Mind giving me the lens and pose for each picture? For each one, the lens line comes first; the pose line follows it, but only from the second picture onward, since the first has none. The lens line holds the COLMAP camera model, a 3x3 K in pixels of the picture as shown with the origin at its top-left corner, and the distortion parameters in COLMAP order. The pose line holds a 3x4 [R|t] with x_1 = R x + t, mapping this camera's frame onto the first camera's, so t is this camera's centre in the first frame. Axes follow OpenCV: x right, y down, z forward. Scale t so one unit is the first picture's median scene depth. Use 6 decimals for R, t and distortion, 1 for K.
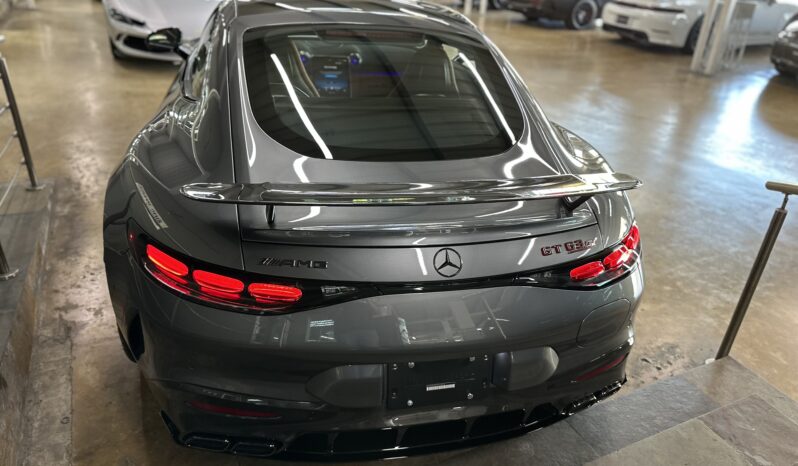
lens RADIAL K [[537.0, 0, 398.3], [0, 537.0, 245.9], [0, 0, 1]] dist [0.046534, -0.057070]
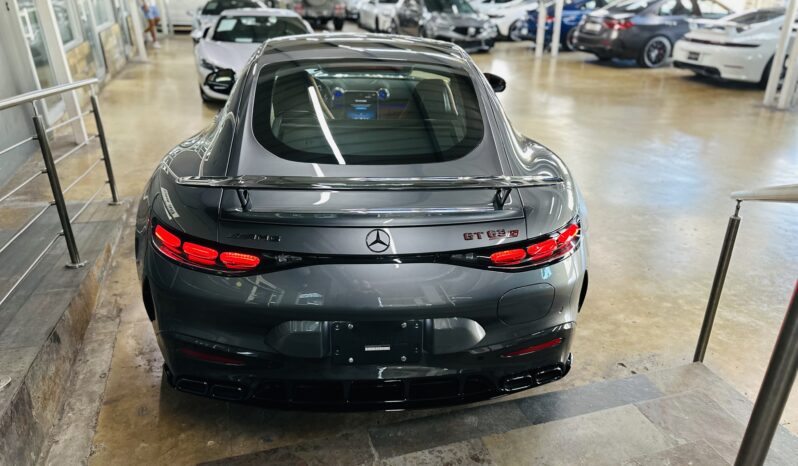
lens RADIAL K [[537.0, 0, 398.3], [0, 537.0, 245.9], [0, 0, 1]] dist [0.046534, -0.057070]
pose [[0.988076, 0.023198, -0.152206, 0.177792], [-0.034633, 0.996737, -0.072912, 0.071437], [0.150018, 0.077314, 0.985656, -0.108564]]
